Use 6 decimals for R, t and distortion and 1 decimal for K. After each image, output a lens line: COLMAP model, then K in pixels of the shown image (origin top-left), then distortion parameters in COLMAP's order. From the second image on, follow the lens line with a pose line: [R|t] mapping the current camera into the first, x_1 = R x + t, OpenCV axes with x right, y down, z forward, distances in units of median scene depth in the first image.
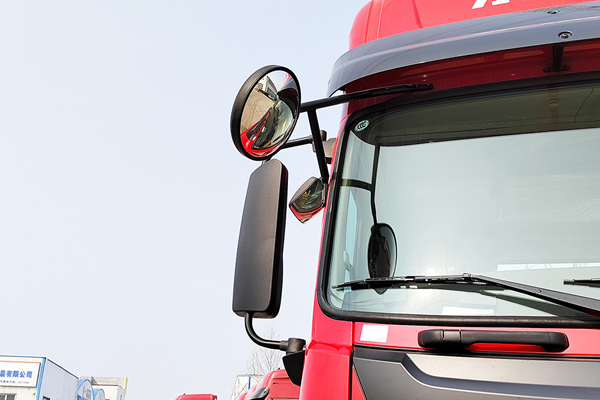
lens RADIAL K [[583.2, 0, 300.0], [0, 583.2, 200.0], [0, 0, 1]] dist [0.057809, -0.008671]
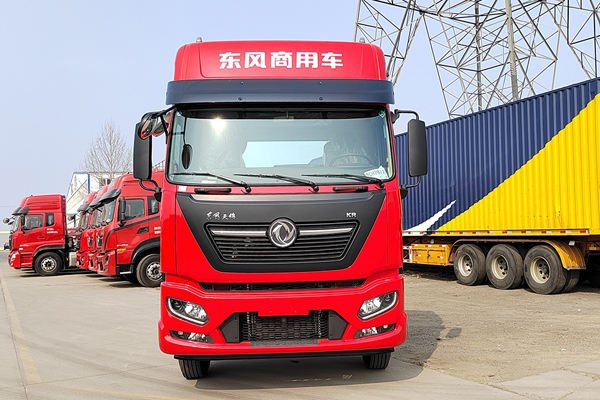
lens RADIAL K [[583.2, 0, 300.0], [0, 583.2, 200.0], [0, 0, 1]] dist [0.057809, -0.008671]
pose [[0.965850, -0.039095, 0.256135, -0.084552], [-0.048789, 0.943425, 0.327977, -0.819938], [-0.254467, -0.329274, 0.909300, -2.199973]]
